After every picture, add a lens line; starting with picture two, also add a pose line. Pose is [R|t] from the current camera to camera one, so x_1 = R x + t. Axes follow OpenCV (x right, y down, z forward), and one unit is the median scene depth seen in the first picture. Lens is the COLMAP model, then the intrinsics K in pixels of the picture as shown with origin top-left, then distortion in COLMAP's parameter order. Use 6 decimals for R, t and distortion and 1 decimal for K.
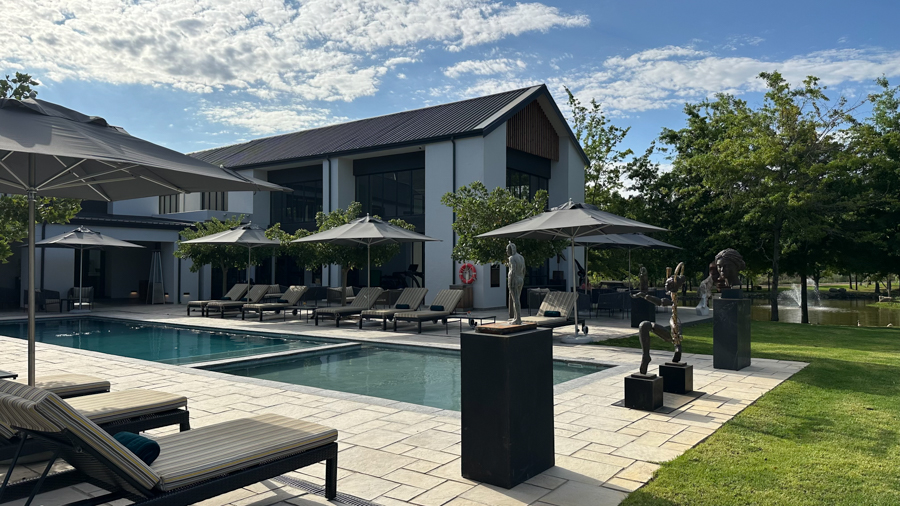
lens RADIAL K [[655.1, 0, 451.2], [0, 655.1, 252.8], [0, 0, 1]] dist [0.053501, -0.049548]
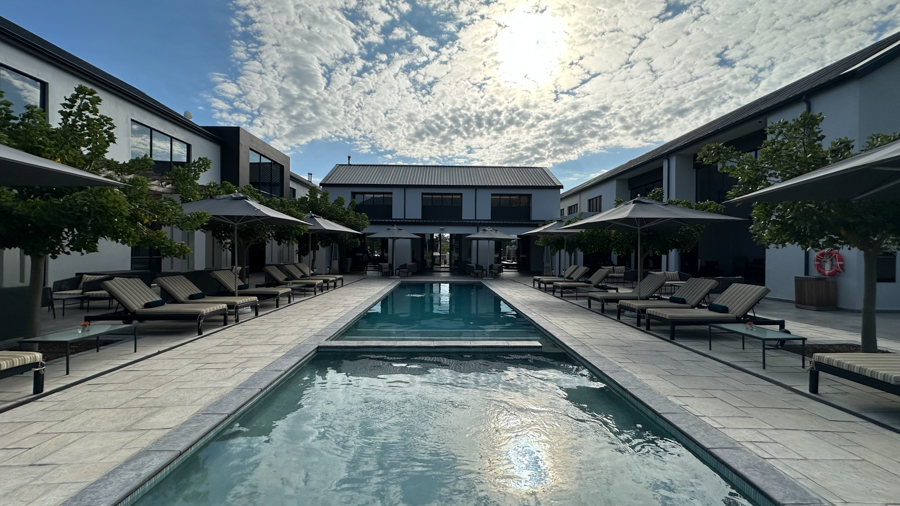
lens RADIAL K [[360.7, 0, 448.8], [0, 360.7, 253.4], [0, 0, 1]] dist [-0.001692, 0.001054]
pose [[0.619228, 0.010111, -0.785146, 0.081817], [0.006826, 0.999810, 0.018260, 0.009311], [0.785182, -0.016667, 0.619041, 0.368819]]
